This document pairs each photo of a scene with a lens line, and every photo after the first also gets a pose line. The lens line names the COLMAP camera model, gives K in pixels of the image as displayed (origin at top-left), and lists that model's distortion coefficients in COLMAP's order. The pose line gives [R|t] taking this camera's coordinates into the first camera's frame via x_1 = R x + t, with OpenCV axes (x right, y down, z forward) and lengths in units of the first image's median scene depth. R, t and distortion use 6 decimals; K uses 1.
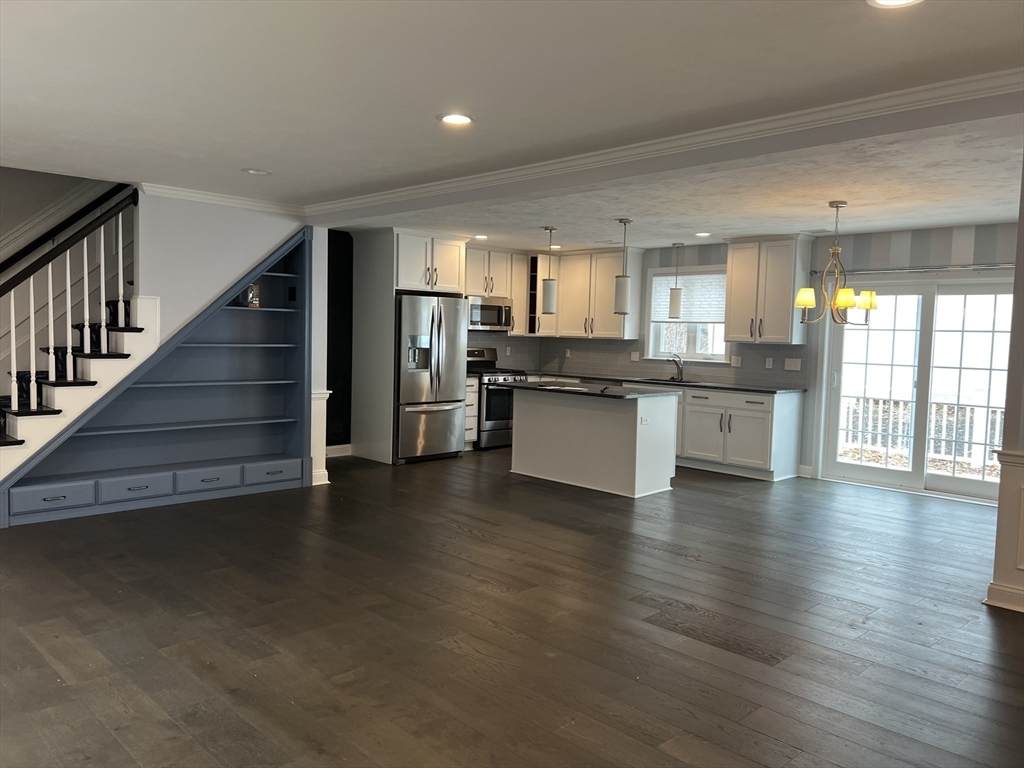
lens RADIAL K [[773.0, 0, 509.9], [0, 773.0, 384.2], [0, 0, 1]] dist [0.055529, -0.056177]
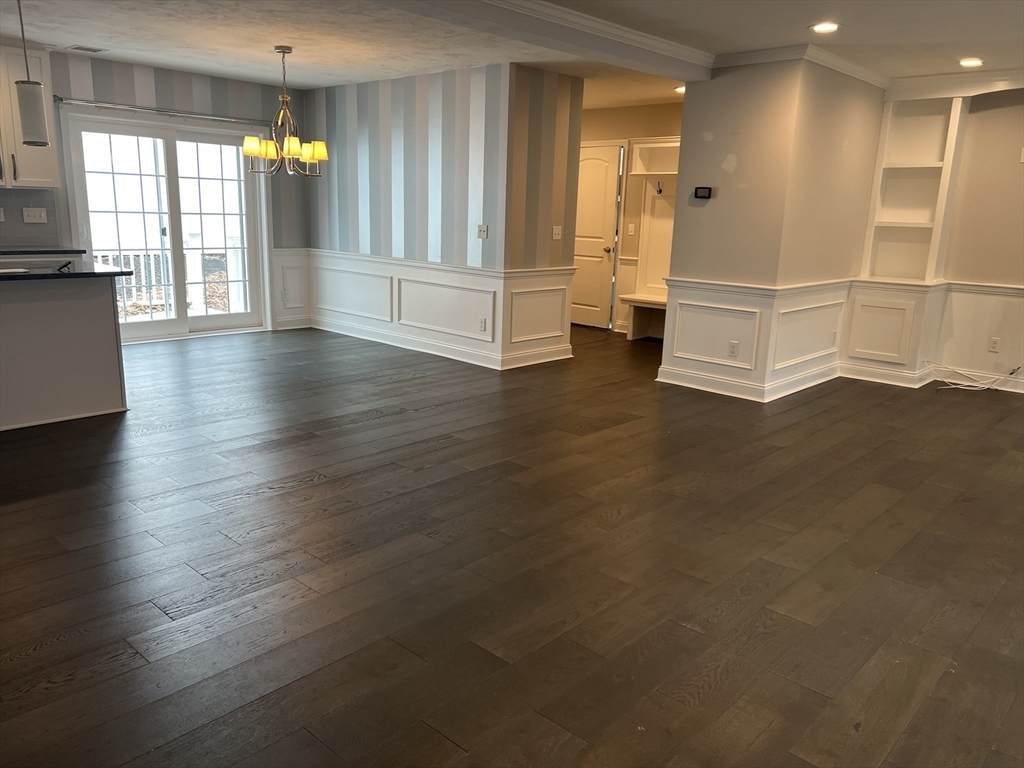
lens RADIAL K [[773.0, 0, 506.0], [0, 773.0, 386.2], [0, 0, 1]] dist [0.055529, -0.056177]
pose [[-0.045940, -0.249712, 0.967230, -0.538089], [0.035813, 0.967218, 0.251410, -0.046005], [-0.998302, 0.046189, -0.035491, 0.634314]]
